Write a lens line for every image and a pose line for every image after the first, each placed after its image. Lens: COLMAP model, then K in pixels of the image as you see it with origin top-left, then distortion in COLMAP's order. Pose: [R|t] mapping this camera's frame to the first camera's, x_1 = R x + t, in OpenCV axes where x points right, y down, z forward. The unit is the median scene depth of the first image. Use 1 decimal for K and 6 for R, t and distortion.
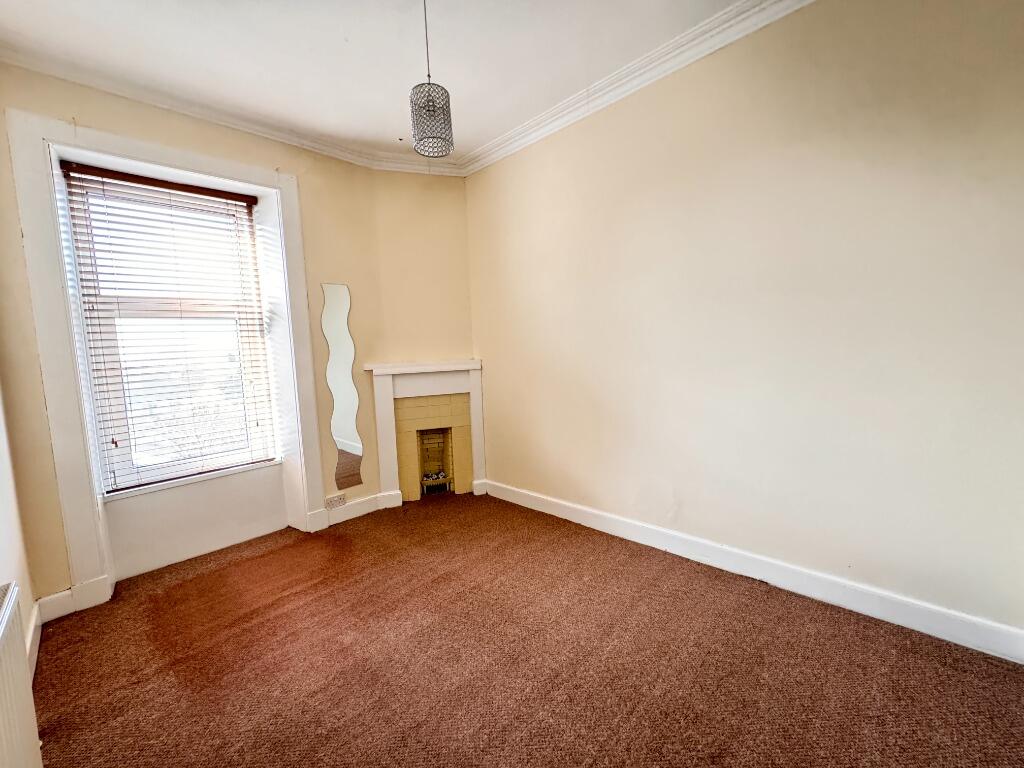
lens RADIAL K [[408.7, 0, 512.0], [0, 408.7, 384.0], [0, 0, 1]] dist [-0.000991, -0.000209]
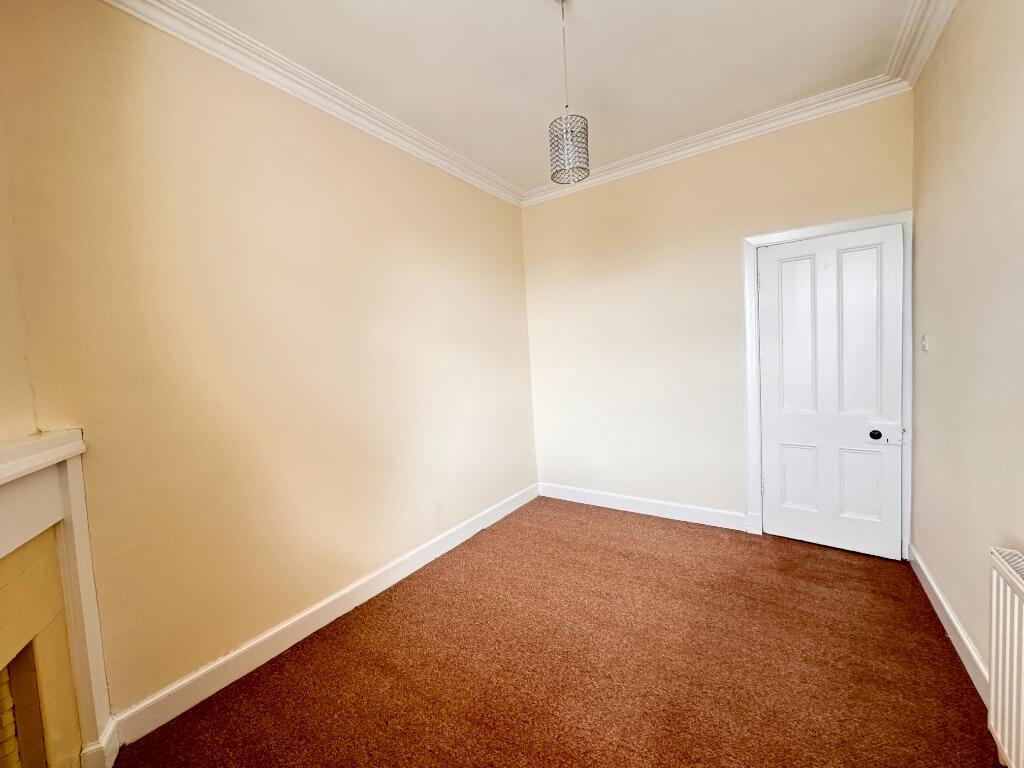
lens RADIAL K [[408.7, 0, 512.0], [0, 408.7, 384.0], [0, 0, 1]] dist [-0.000991, -0.000209]
pose [[-0.166733, -0.006777, 0.985979, -0.645926], [0.151718, 0.987891, 0.032446, -0.060539], [-0.974260, 0.155001, -0.163685, 0.758403]]
